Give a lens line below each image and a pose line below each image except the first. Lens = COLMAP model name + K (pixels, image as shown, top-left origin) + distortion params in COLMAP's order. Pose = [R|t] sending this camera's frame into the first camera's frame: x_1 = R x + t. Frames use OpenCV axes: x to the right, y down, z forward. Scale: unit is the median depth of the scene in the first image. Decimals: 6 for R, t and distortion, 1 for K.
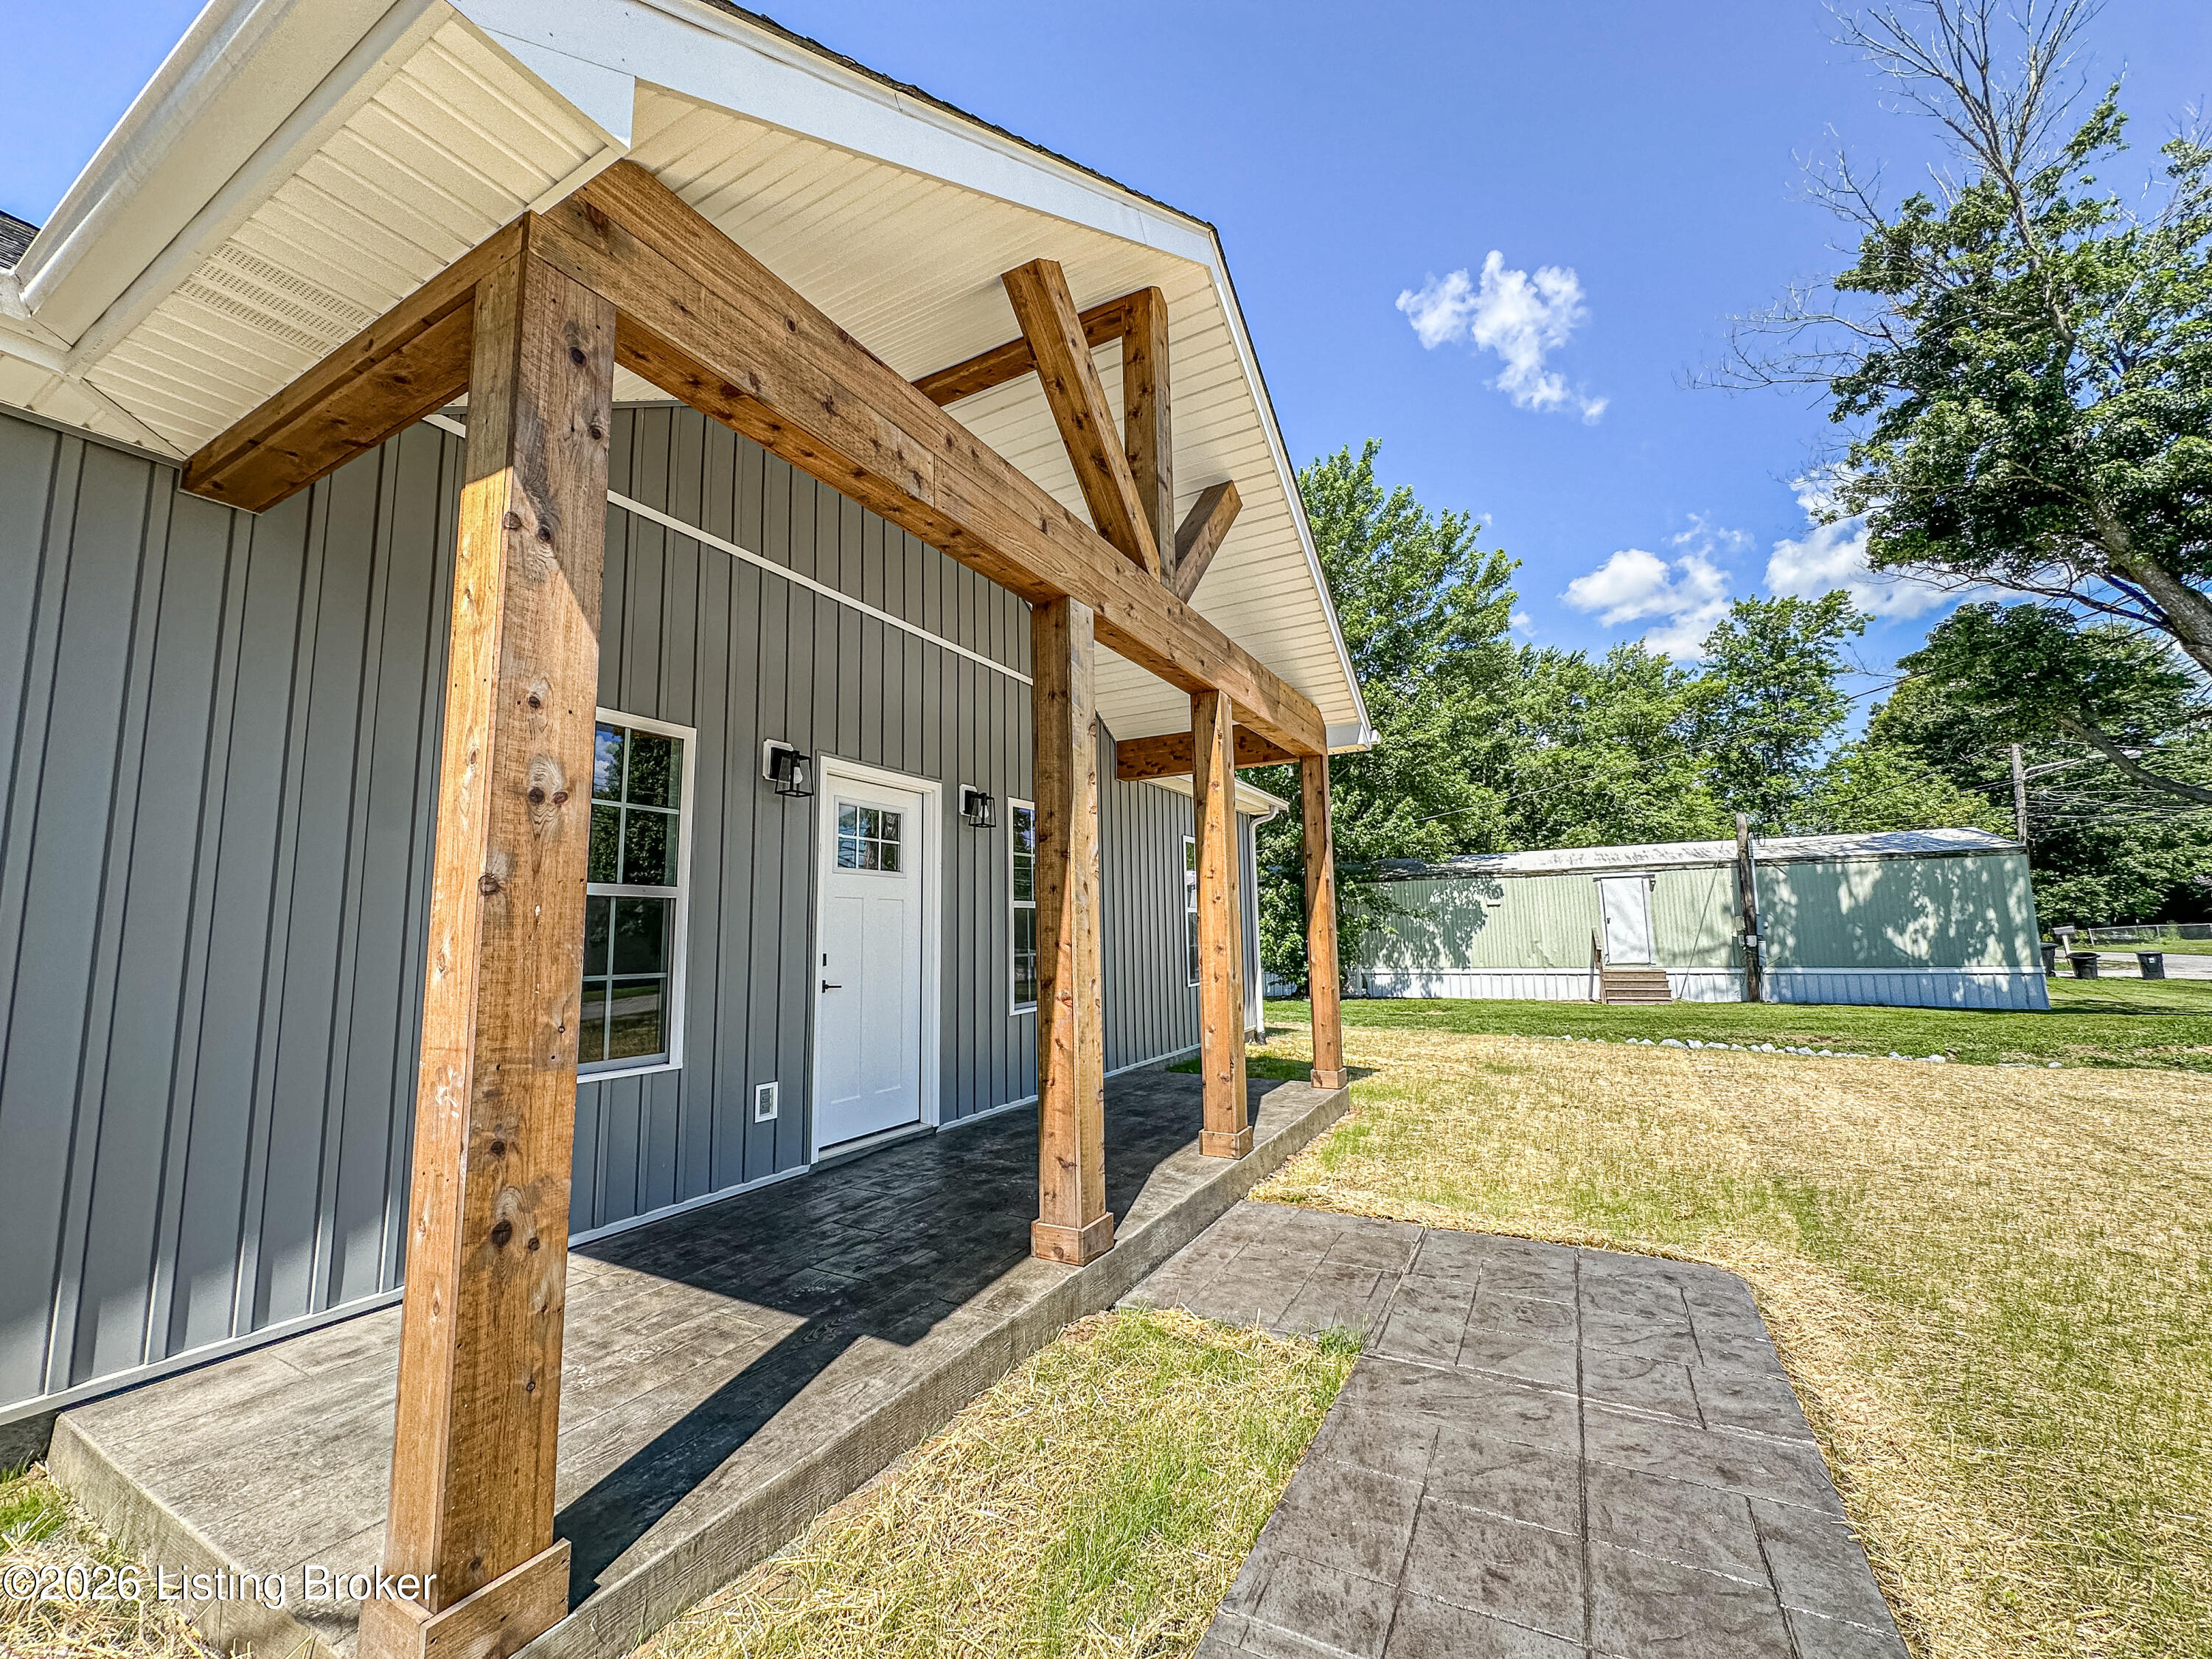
lens RADIAL K [[883.7, 0, 1115.5], [0, 883.7, 823.9], [0, 0, 1]] dist [-0.006431, 0.001358]
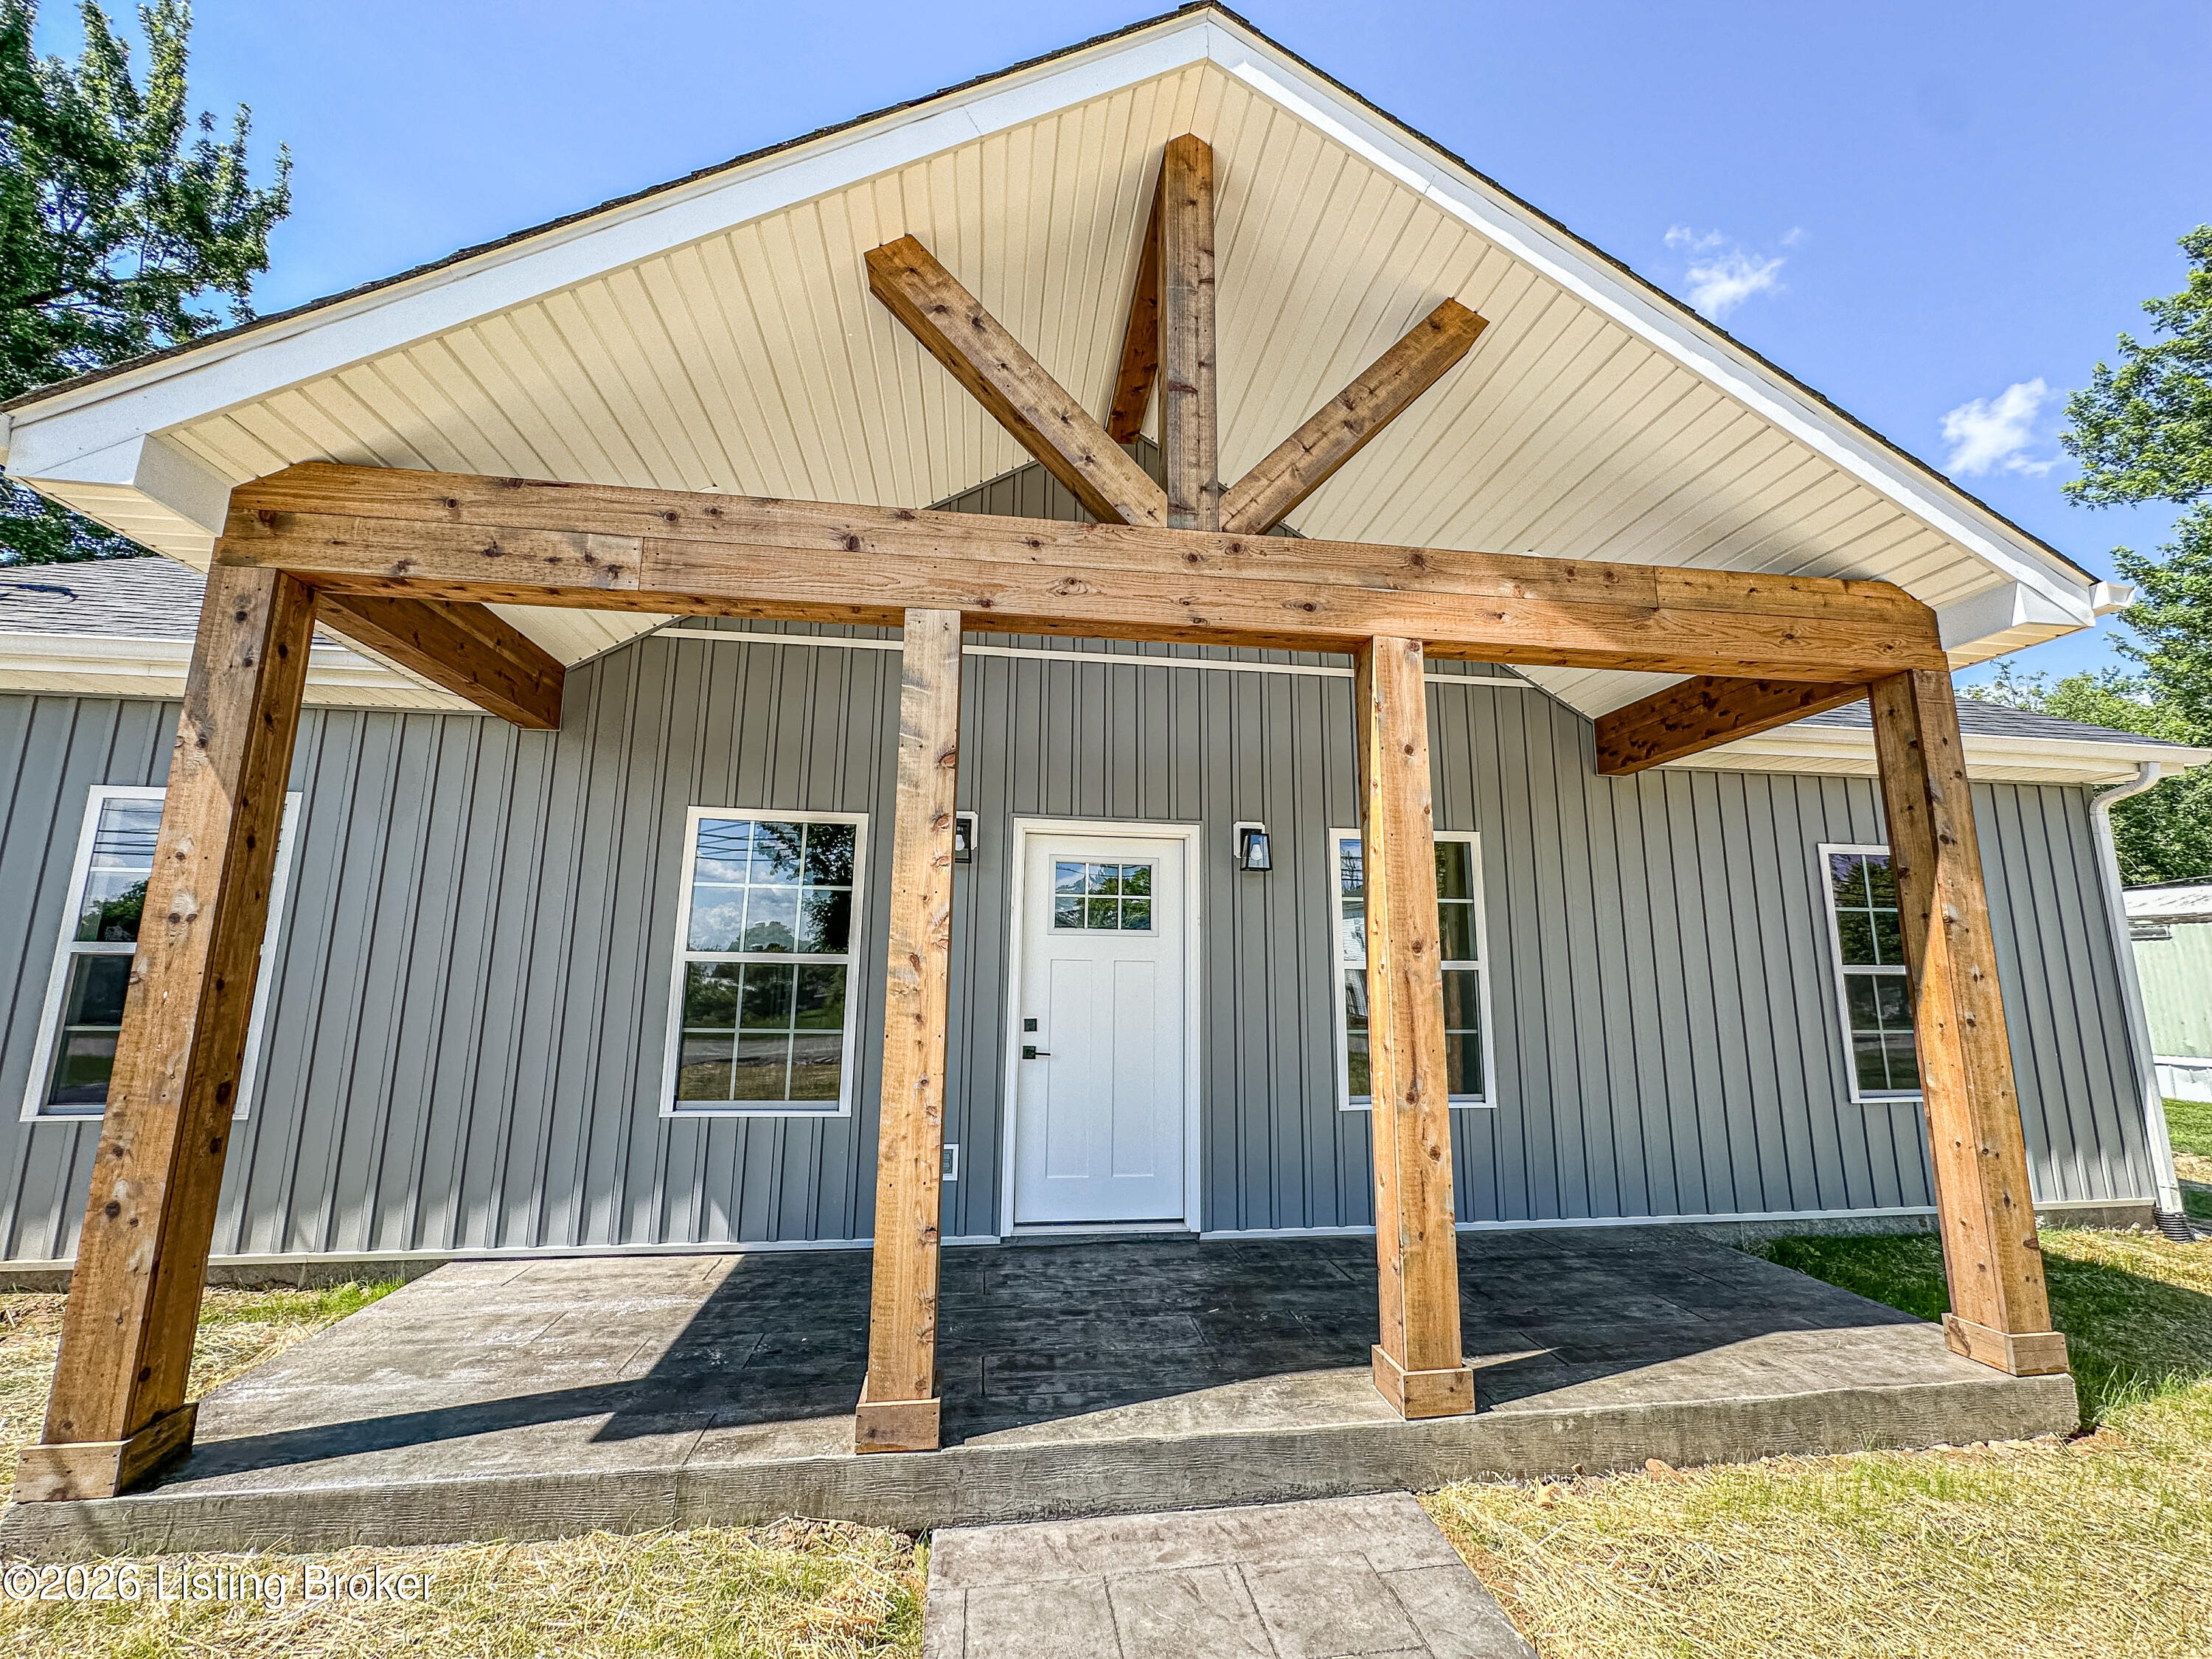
lens RADIAL K [[883.7, 0, 1109.1], [0, 883.7, 824.7], [0, 0, 1]] dist [-0.006431, 0.001358]
pose [[0.584023, -0.115308, -0.803506, 0.722849], [0.080217, 0.993212, -0.084227, 0.031193], [0.807764, -0.015264, 0.589309, 0.675739]]
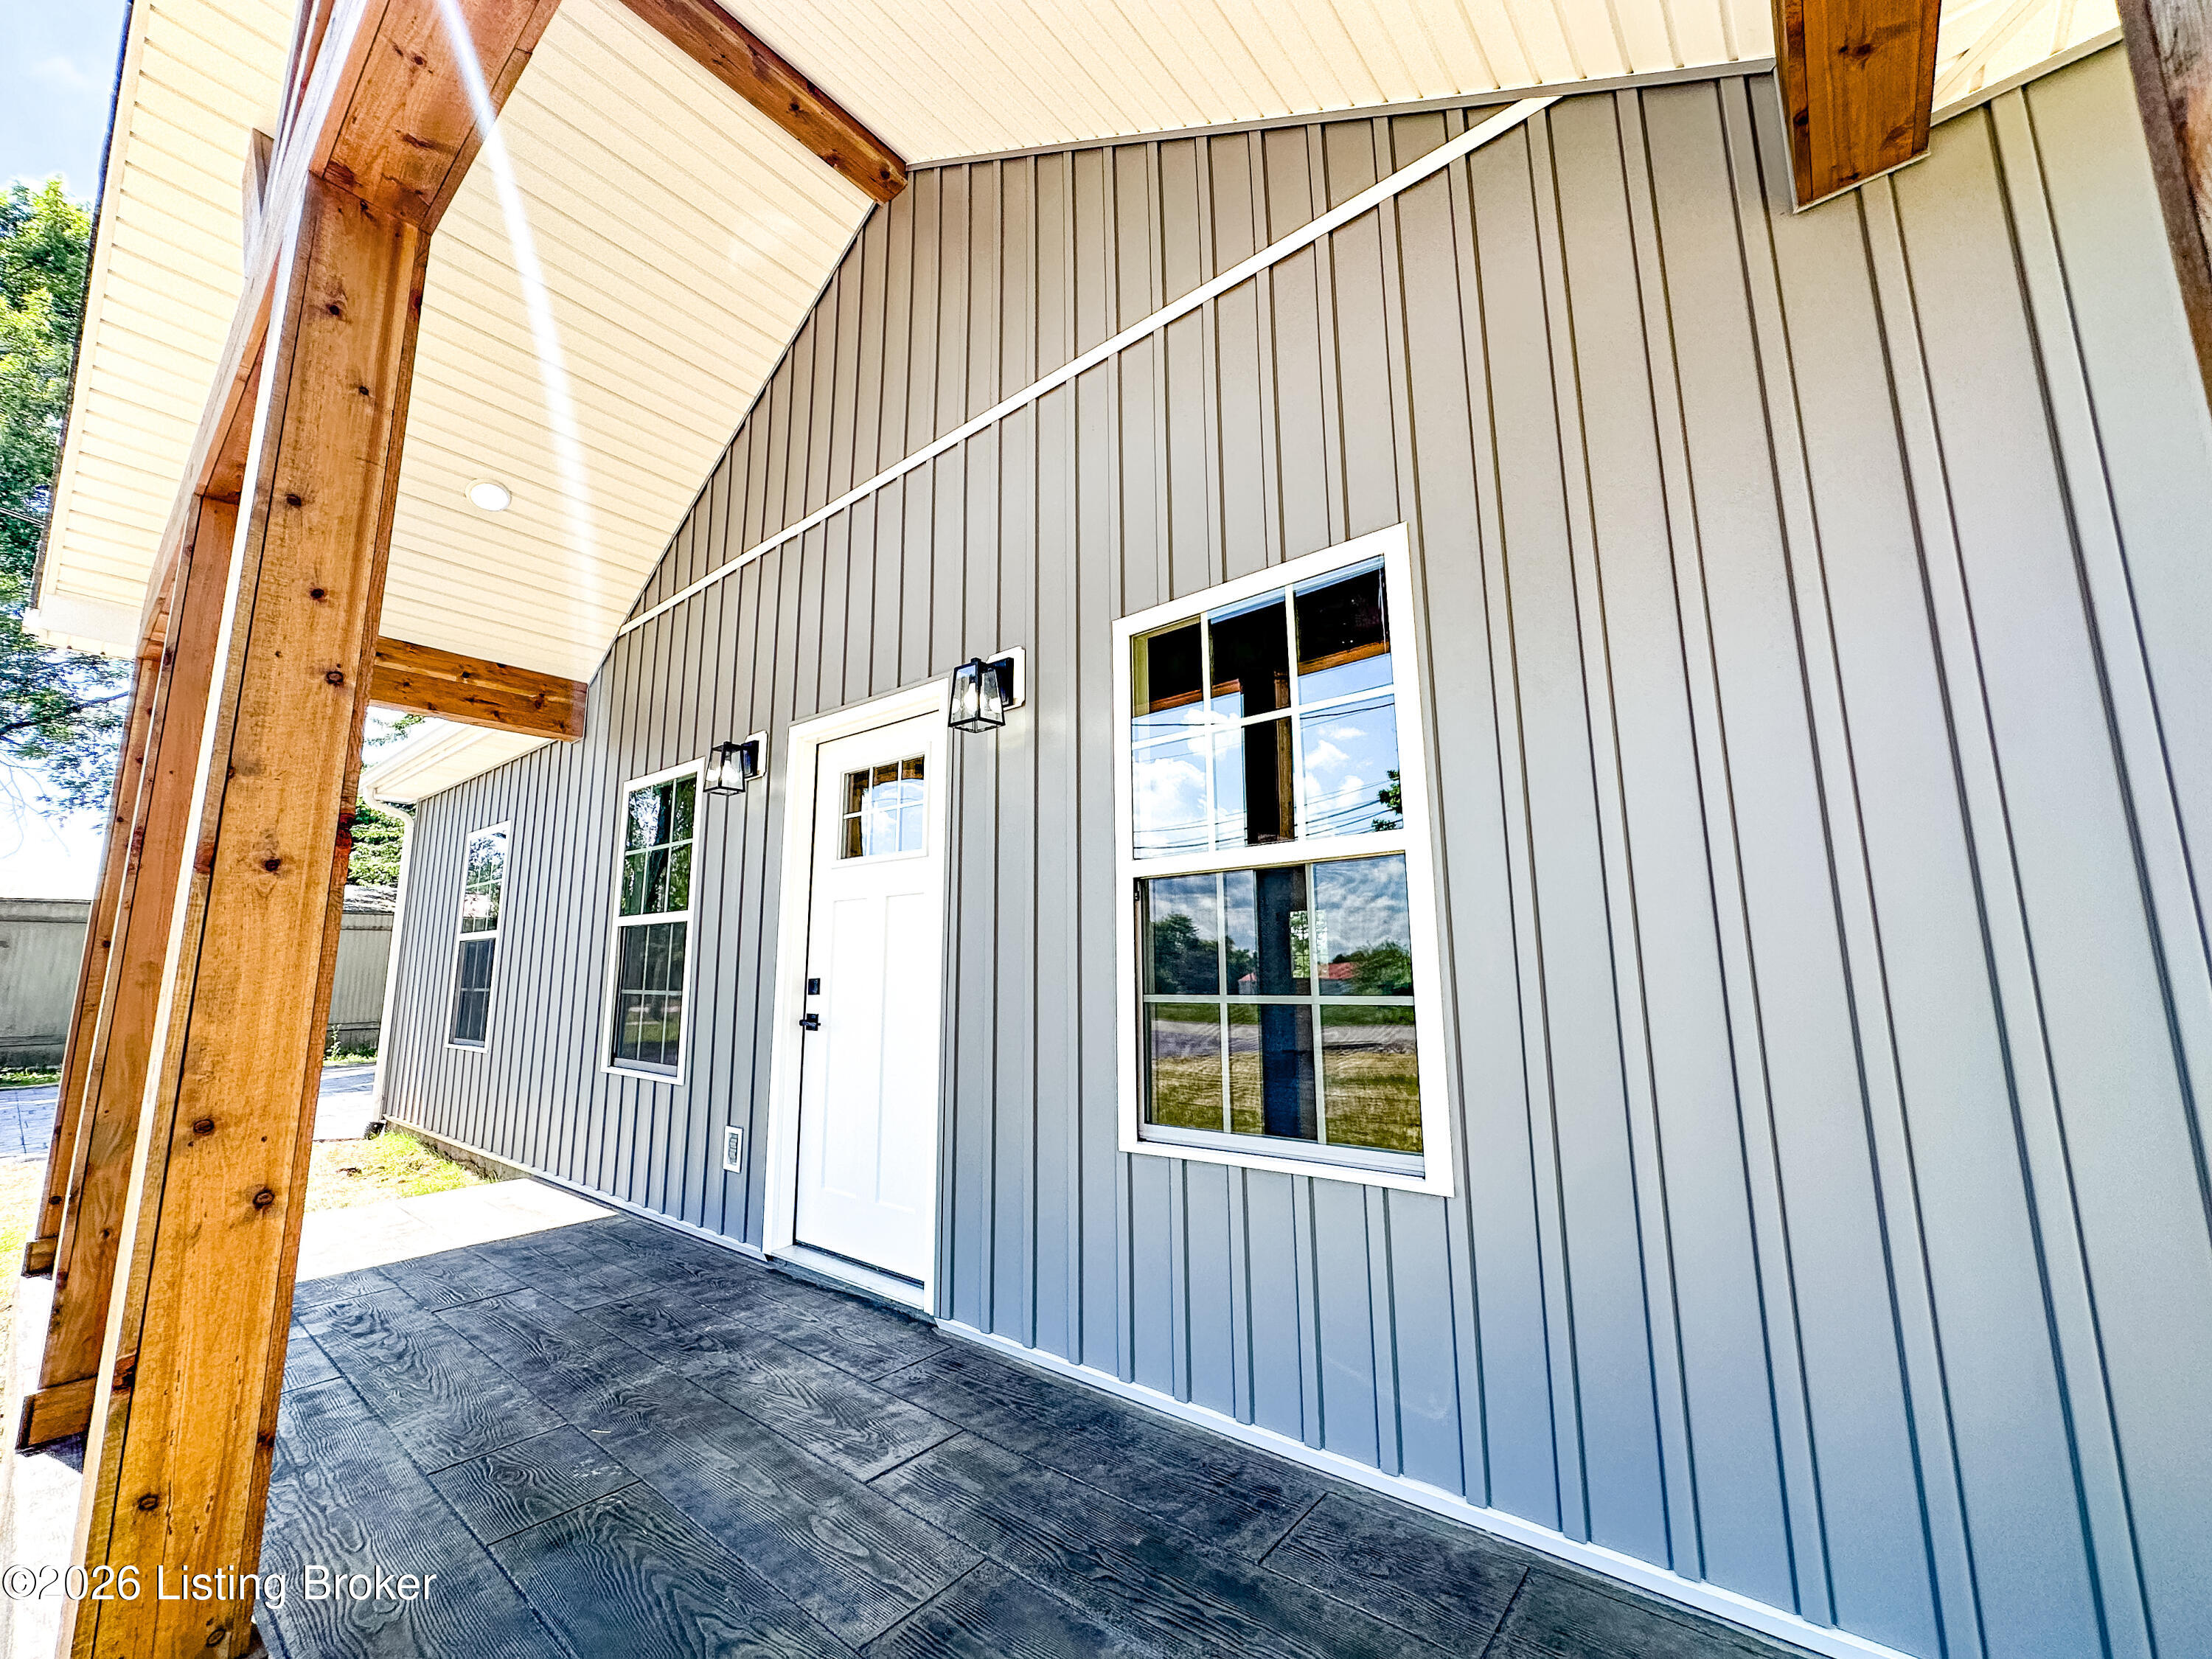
lens RADIAL K [[883.7, 0, 1111.4], [0, 883.7, 830.7], [0, 0, 1]] dist [-0.006431, 0.001358]
pose [[-0.201143, -0.135302, -0.970173, 0.500613], [0.134983, 0.977138, -0.164259, 0.247836], [0.970217, -0.163996, -0.178281, 1.914045]]
